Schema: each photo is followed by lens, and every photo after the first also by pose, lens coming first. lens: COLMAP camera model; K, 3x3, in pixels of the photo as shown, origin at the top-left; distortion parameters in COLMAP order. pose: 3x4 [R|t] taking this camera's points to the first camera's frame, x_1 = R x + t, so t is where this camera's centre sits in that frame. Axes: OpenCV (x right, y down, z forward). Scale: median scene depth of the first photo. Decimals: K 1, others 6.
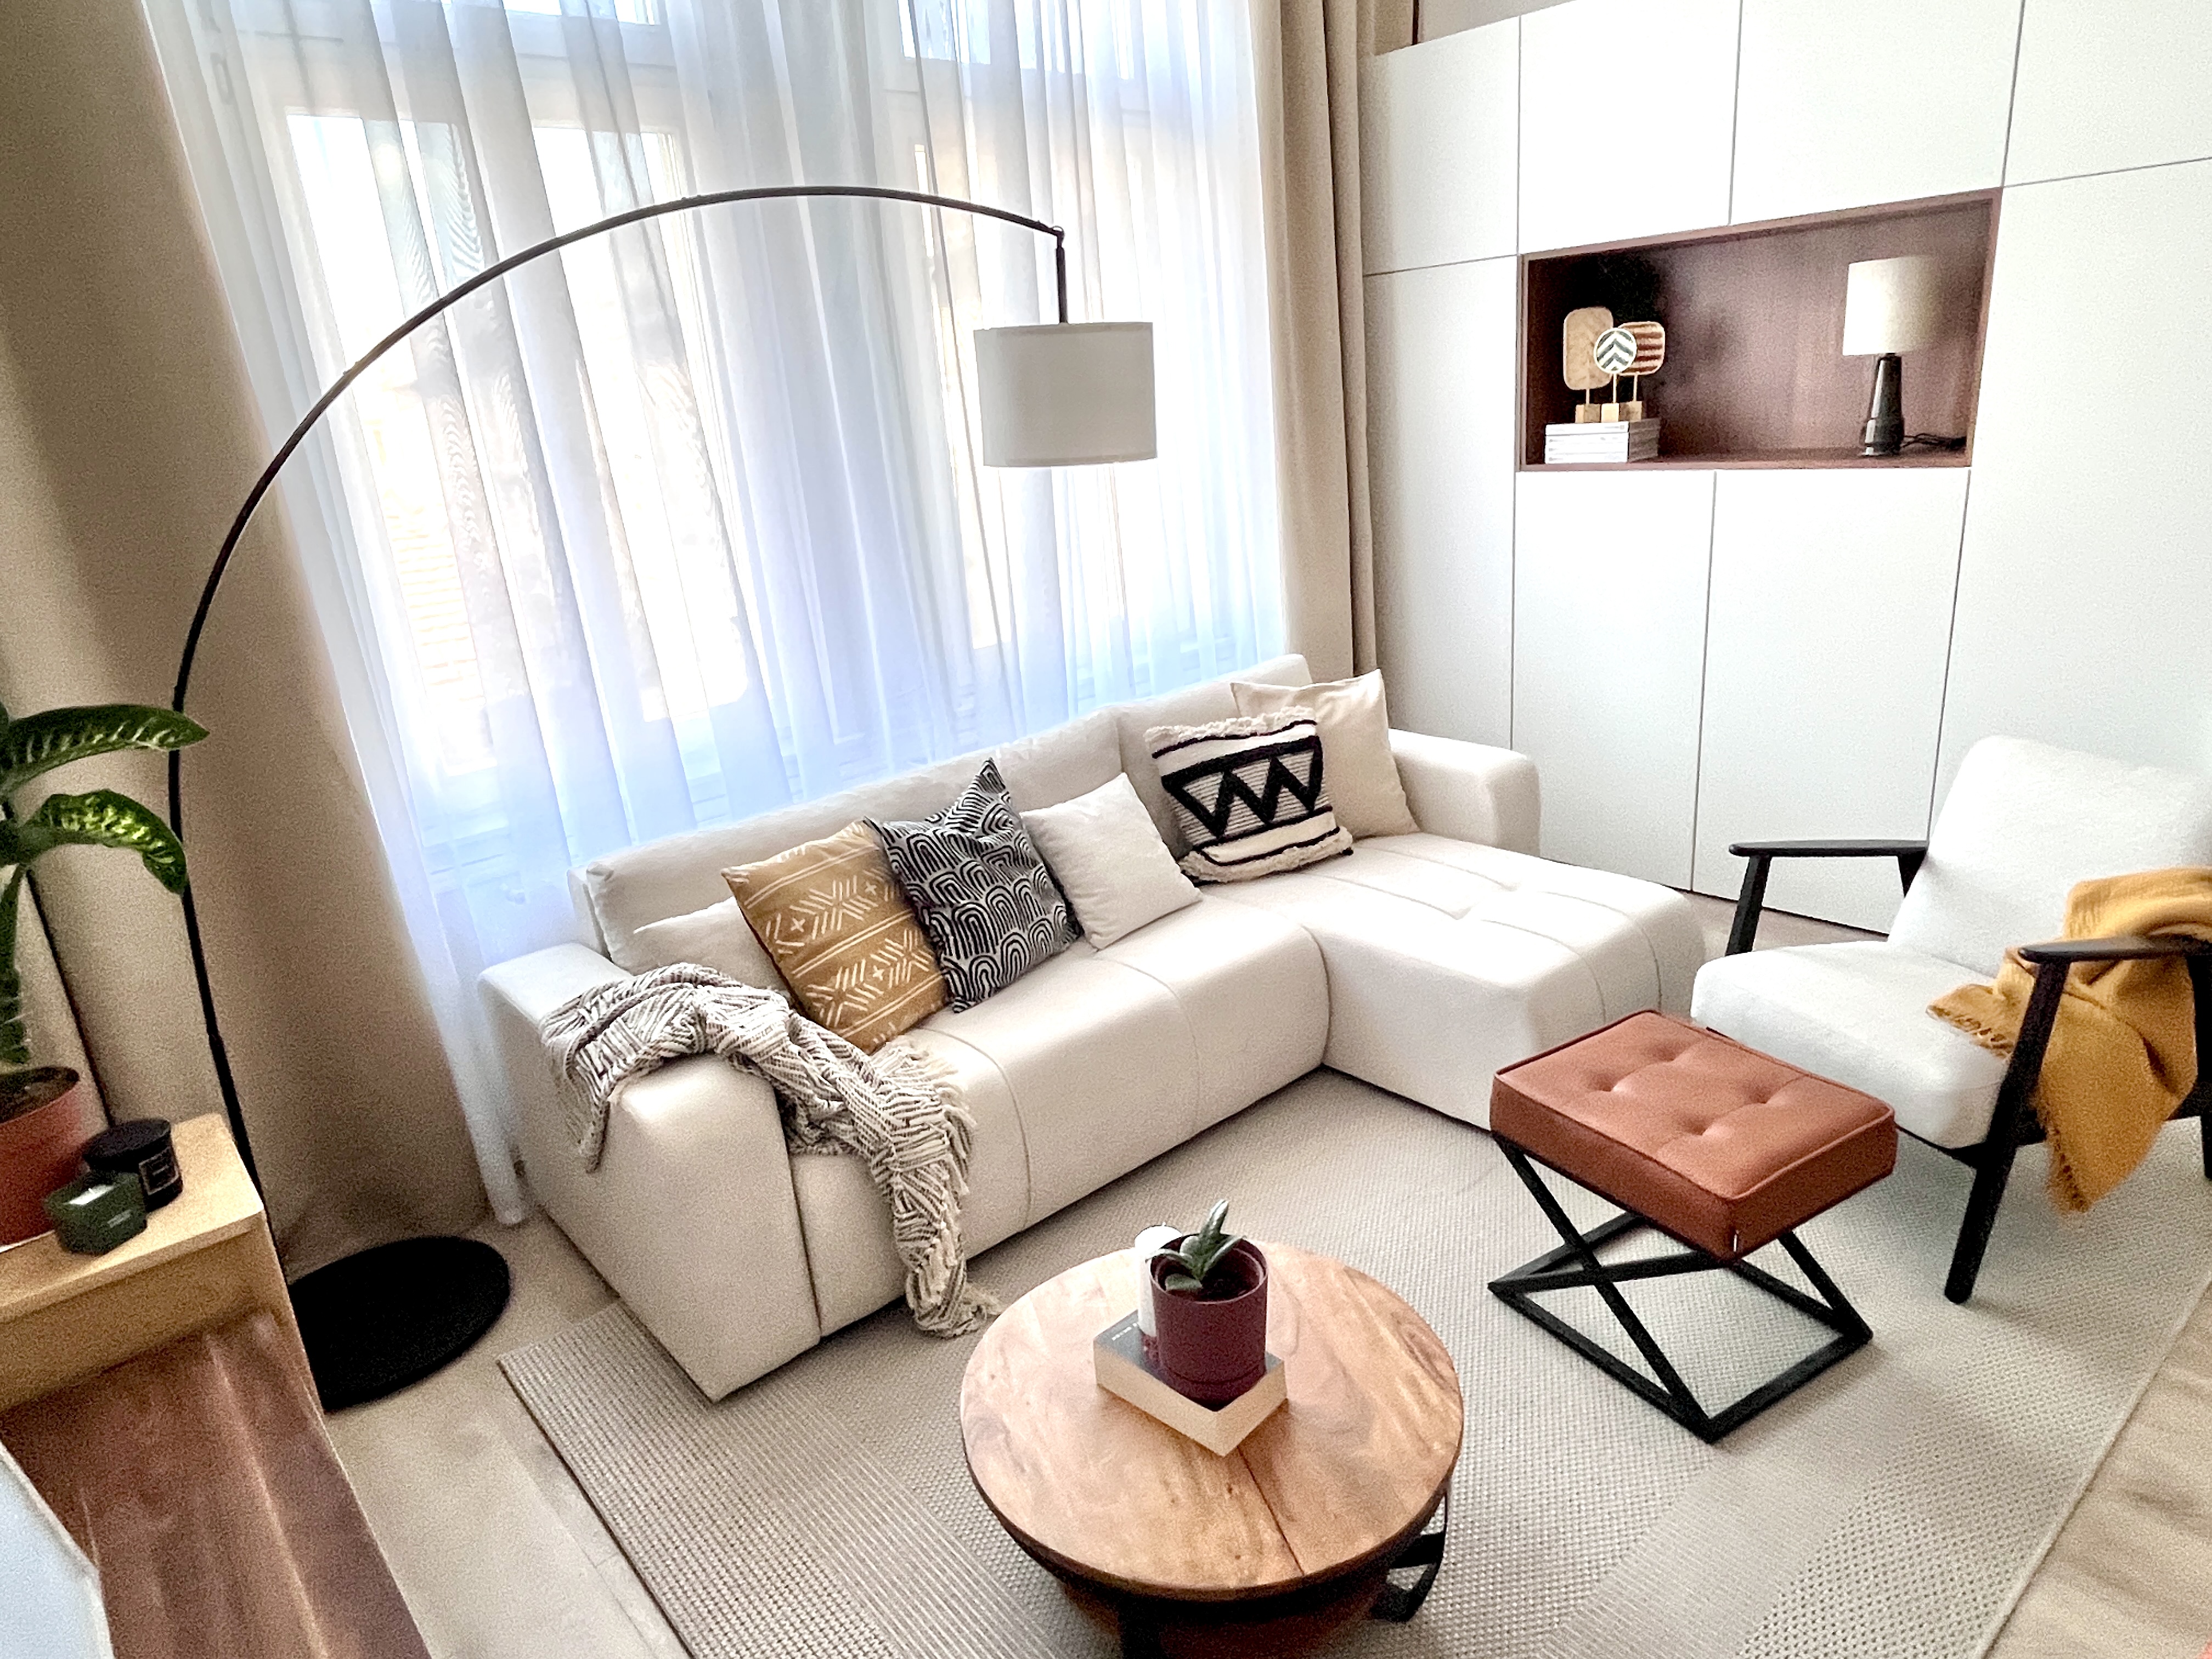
lens RADIAL K [[1359.1, 0, 1104.1], [0, 1359.1, 837.3], [0, 0, 1]] dist [-0.008158, 0.003392]
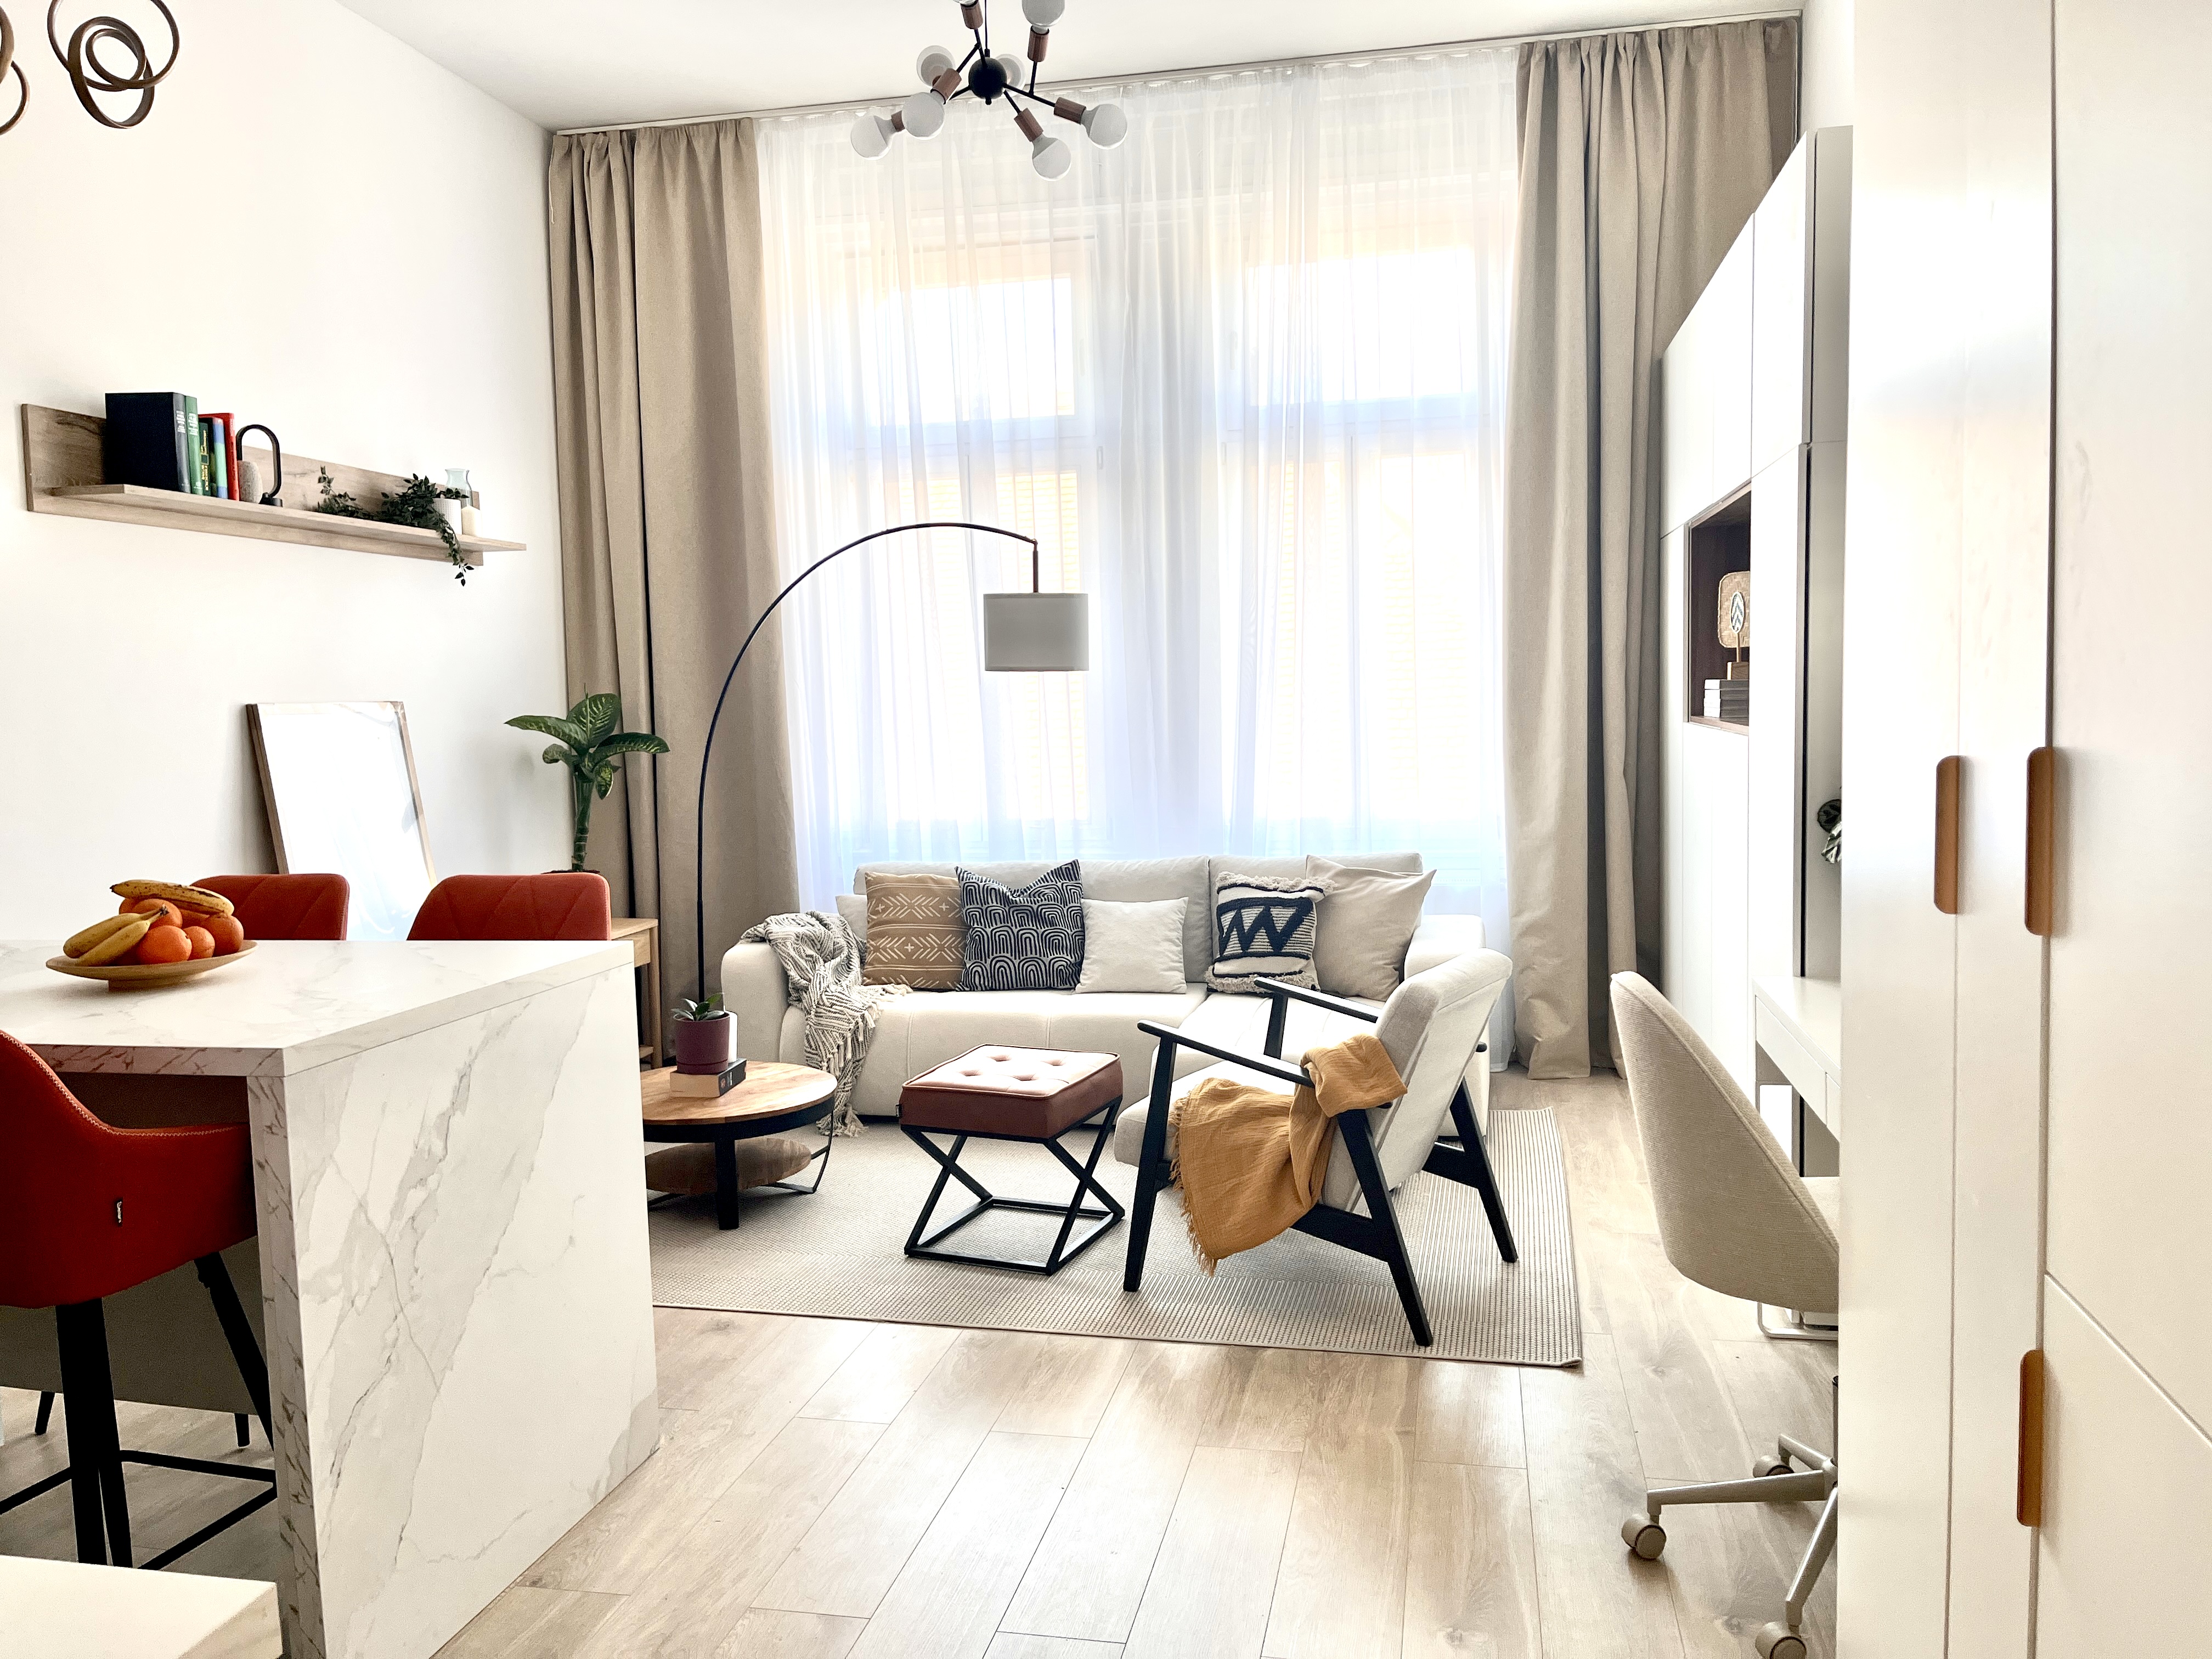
lens RADIAL K [[1680.9, 0, 1104.0], [0, 1680.9, 826.9], [0, 0, 1]] dist [0.053991, -0.036973]
pose [[0.586976, 0.132405, -0.798704, 1.445078], [-0.276759, 0.959919, -0.044263, -0.018502], [0.760831, 0.247030, 0.600094, -0.116449]]
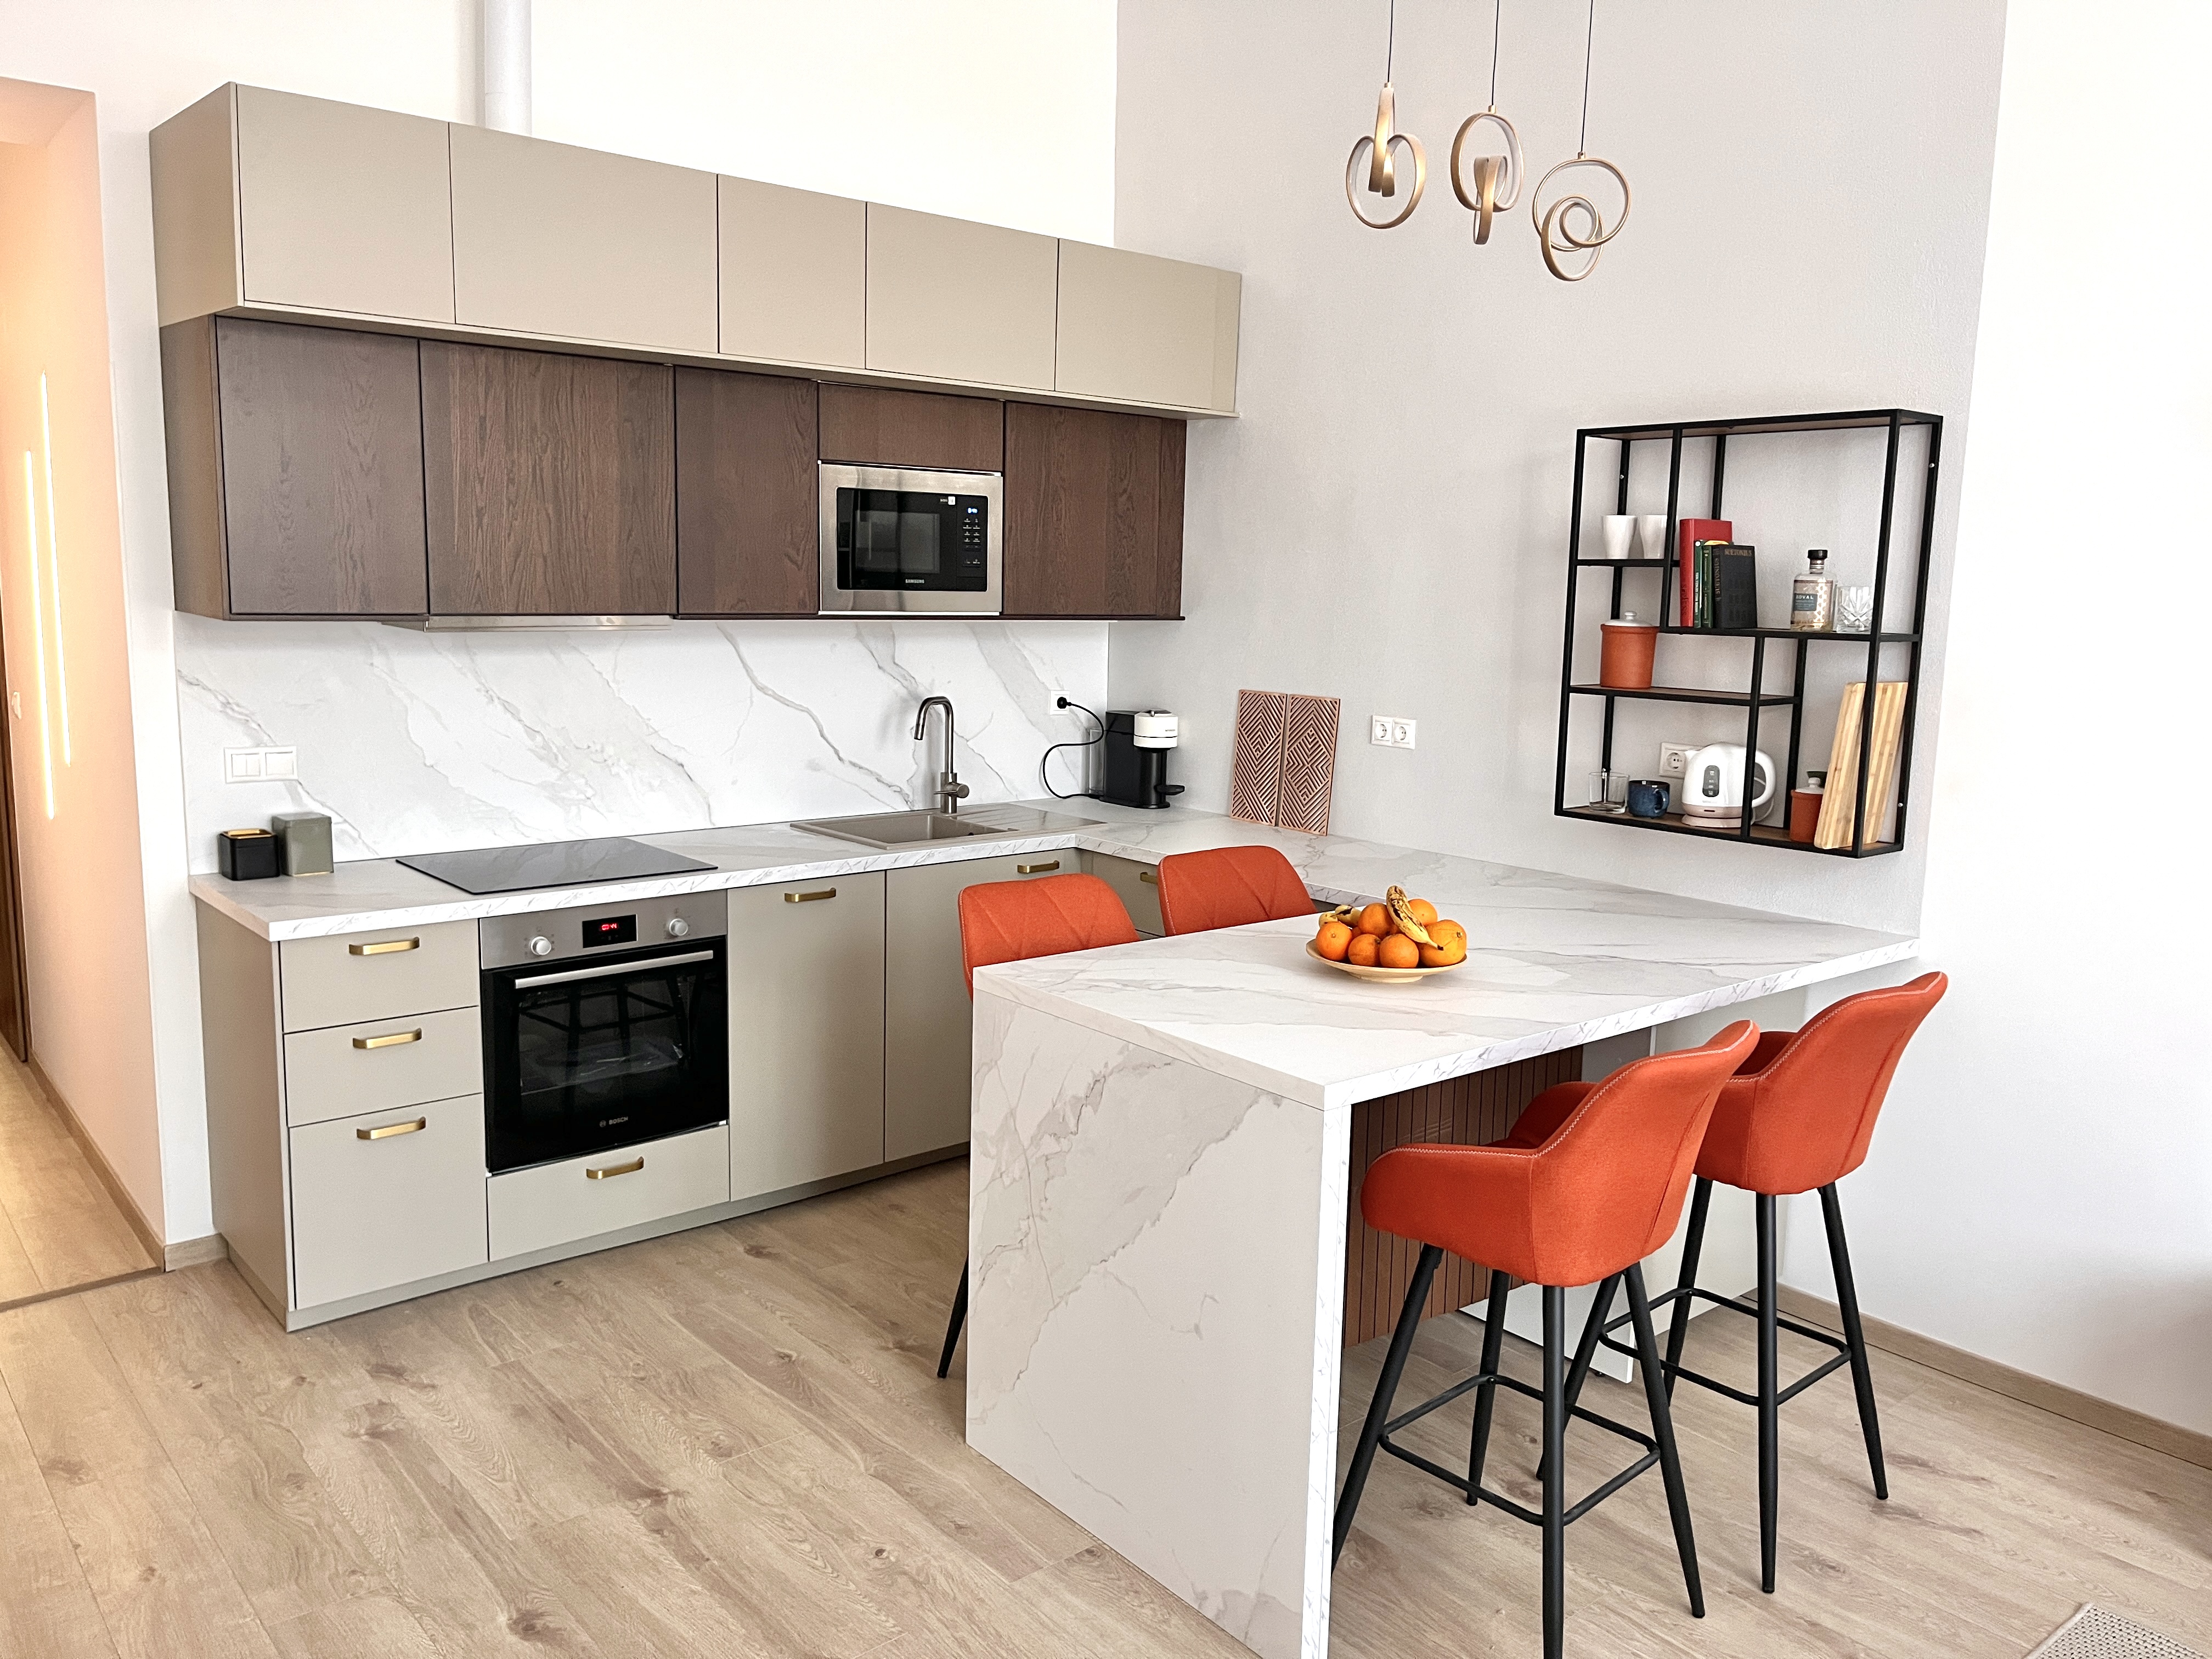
lens RADIAL K [[1680.9, 0, 1126.4], [0, 1680.9, 831.3], [0, 0, 1]] dist [0.053991, -0.036973]
pose [[-0.997978, 0.057002, 0.028111, 0.542260], [0.063549, 0.888066, 0.455303, -0.407160], [0.000989, 0.456169, -0.889893, 0.965660]]
